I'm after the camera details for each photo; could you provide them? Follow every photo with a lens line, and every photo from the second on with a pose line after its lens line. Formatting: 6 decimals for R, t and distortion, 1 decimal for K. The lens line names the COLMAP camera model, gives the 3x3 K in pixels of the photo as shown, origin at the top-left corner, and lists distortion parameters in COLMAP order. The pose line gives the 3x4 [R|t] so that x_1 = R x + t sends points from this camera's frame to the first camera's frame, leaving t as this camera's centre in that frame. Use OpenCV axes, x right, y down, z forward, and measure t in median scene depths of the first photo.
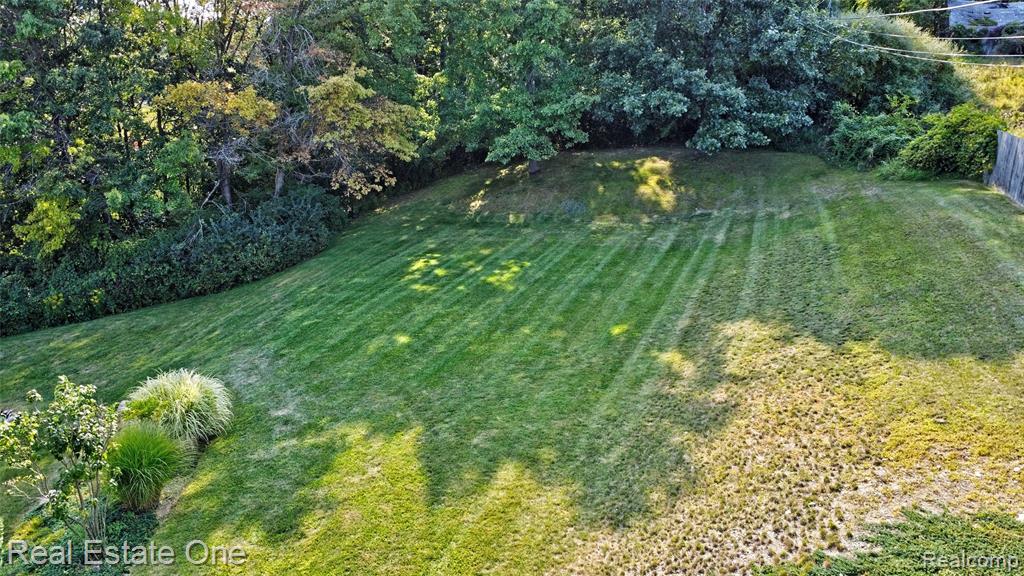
lens RADIAL K [[747.7, 0, 515.5], [0, 747.7, 291.1], [0, 0, 1]] dist [-0.021137, -0.006917]
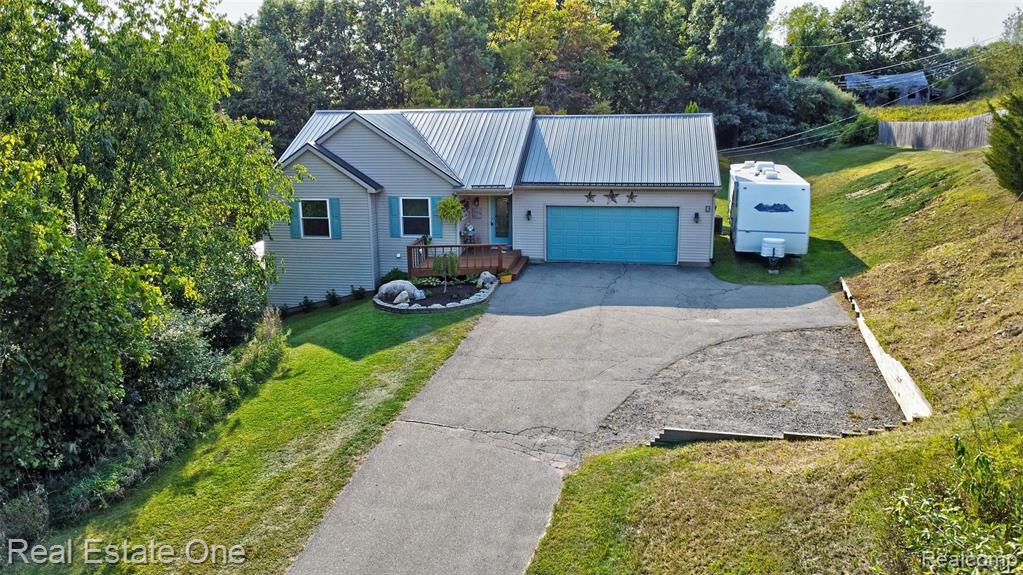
lens RADIAL K [[746.9, 0, 509.3], [0, 746.9, 286.2], [0, 0, 1]] dist [-0.021137, -0.006917]
pose [[0.994152, -0.028860, 0.104062, -0.670948], [0.039256, 0.994285, -0.099278, 0.415355], [-0.100603, 0.102782, 0.989603, -1.008544]]
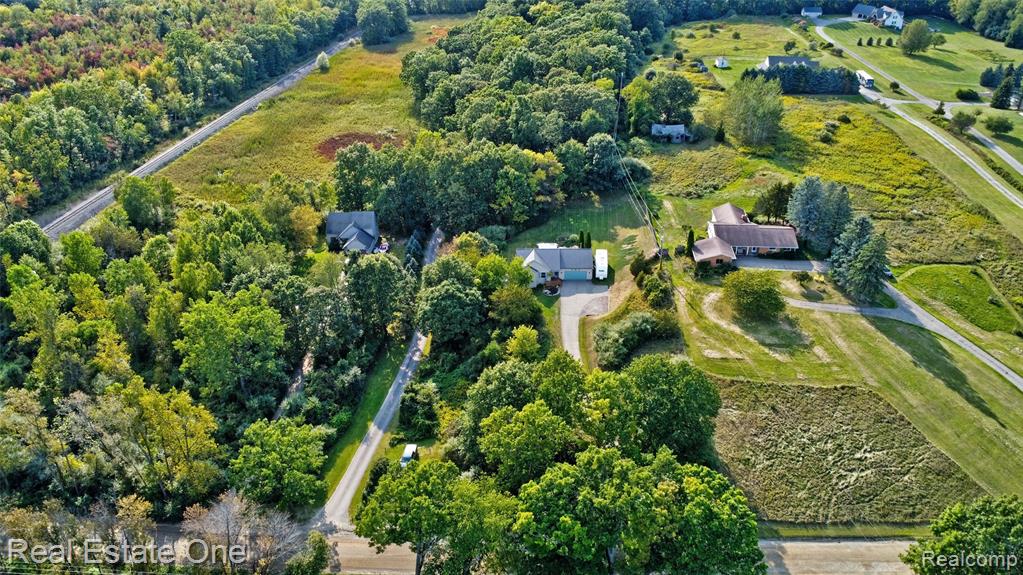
lens RADIAL K [[760.8, 0, 510.4], [0, 760.8, 287.1], [0, 0, 1]] dist [0.008197, 0.000514]
pose [[0.966918, -0.127836, 0.220744, -2.127546], [0.087454, 0.979046, 0.183905, -0.698702], [-0.239628, -0.158516, 0.957837, -5.288678]]
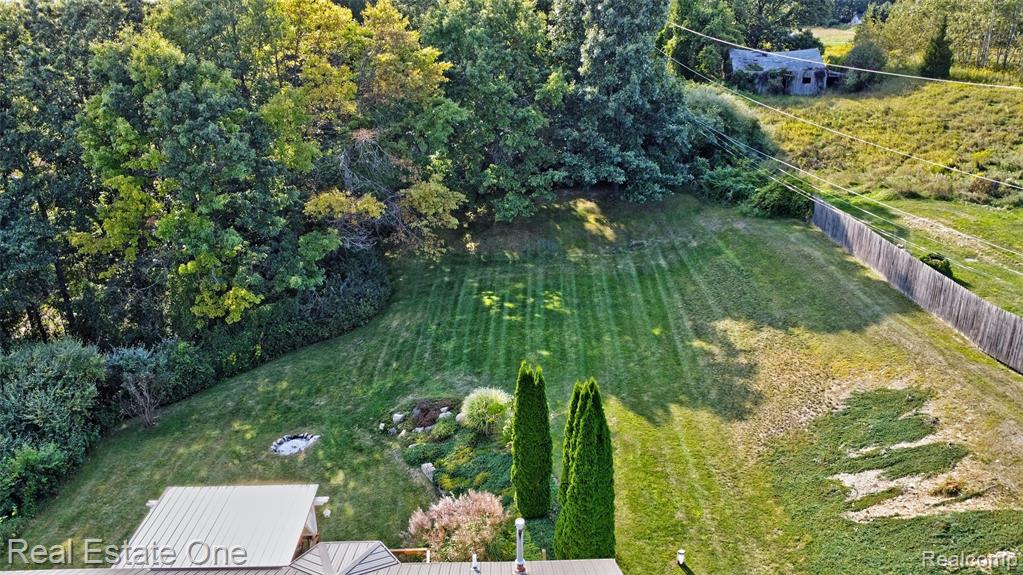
lens RADIAL K [[746.9, 0, 511.3], [0, 746.9, 285.7], [0, 0, 1]] dist [-0.021137, -0.006917]
pose [[0.953775, -0.109122, 0.280010, -0.456896], [0.101229, 0.993953, 0.042544, -0.113675], [-0.282959, -0.012233, 0.959054, -0.421918]]
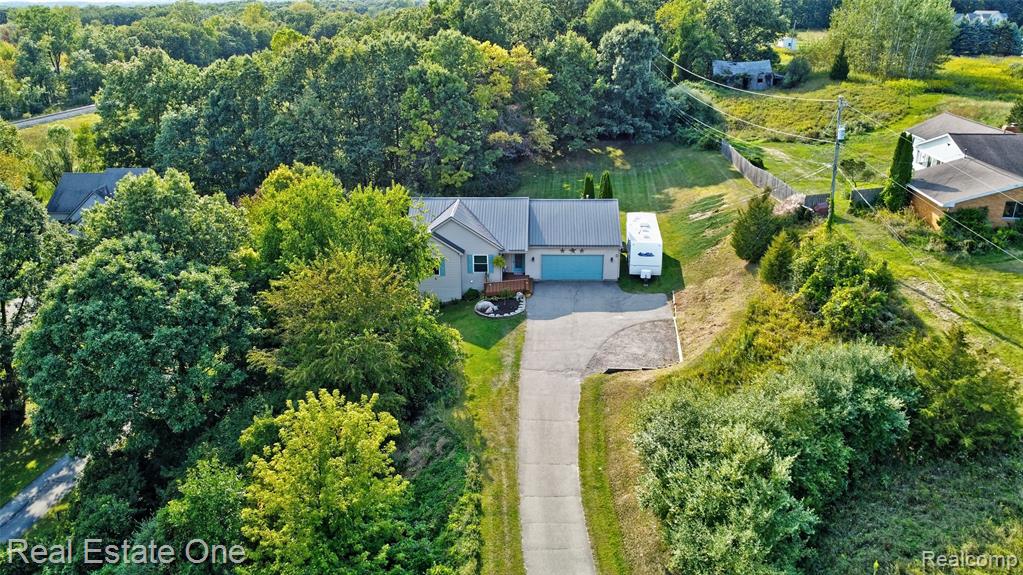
lens RADIAL K [[746.9, 0, 505.9], [0, 746.9, 289.8], [0, 0, 1]] dist [-0.021137, -0.006917]
pose [[0.971706, -0.091004, 0.217959, -1.040245], [0.081322, 0.995277, 0.053005, 0.210020], [-0.221753, -0.033781, 0.974518, -1.963176]]
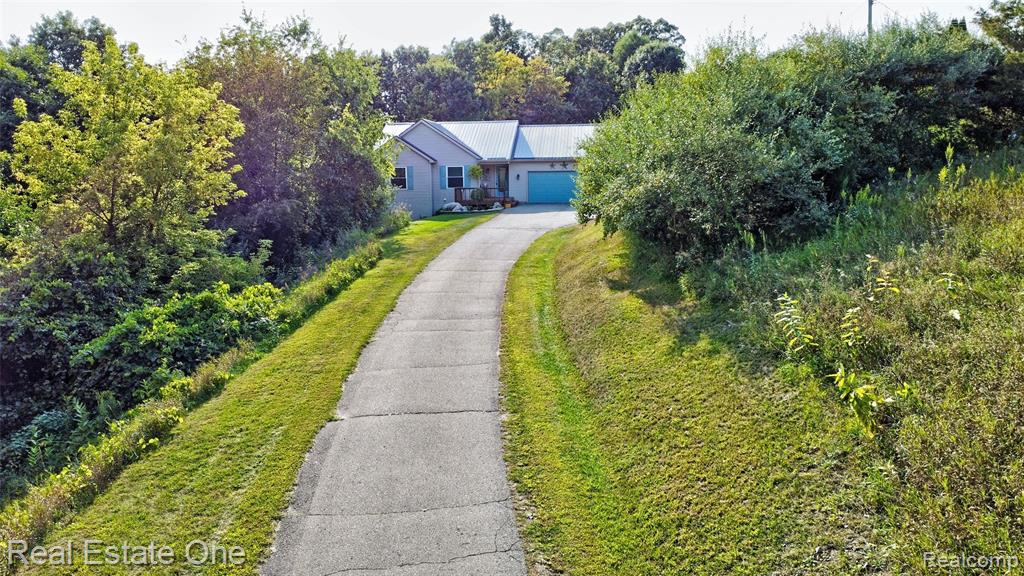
lens RADIAL K [[747.7, 0, 511.7], [0, 747.7, 288.6], [0, 0, 1]] dist [-0.021137, -0.006917]
pose [[0.986358, -0.033030, 0.161264, -0.833679], [0.060014, 0.984391, -0.165450, 0.746577], [-0.153282, 0.172871, 0.972944, -1.654654]]
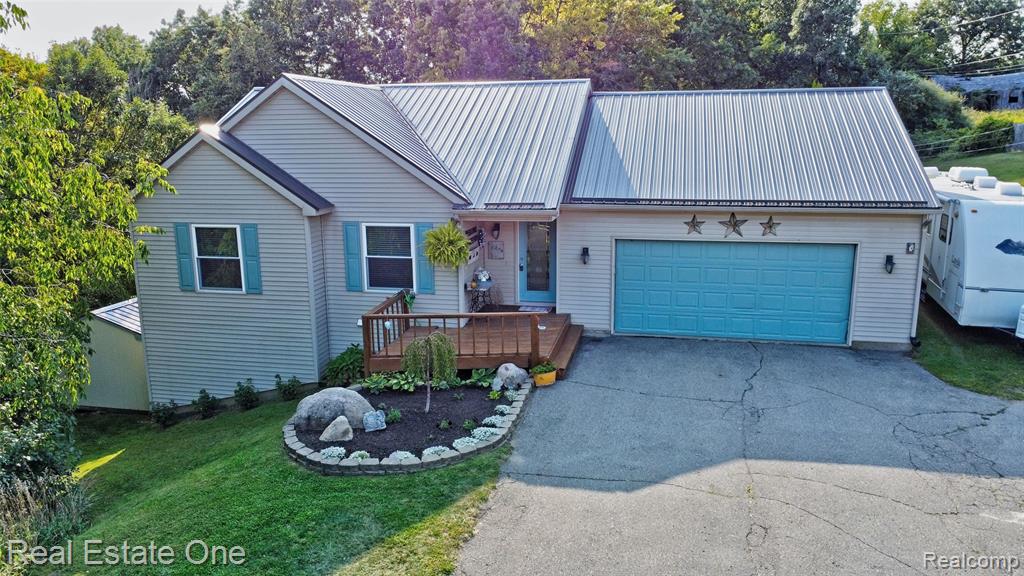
lens RADIAL K [[747.7, 0, 511.7], [0, 747.7, 286.6], [0, 0, 1]] dist [-0.021137, -0.006917]
pose [[0.997742, -0.017266, 0.064901, -0.636112], [0.024989, 0.992444, -0.120126, 0.323652], [-0.062337, 0.121477, 0.990635, -0.634813]]
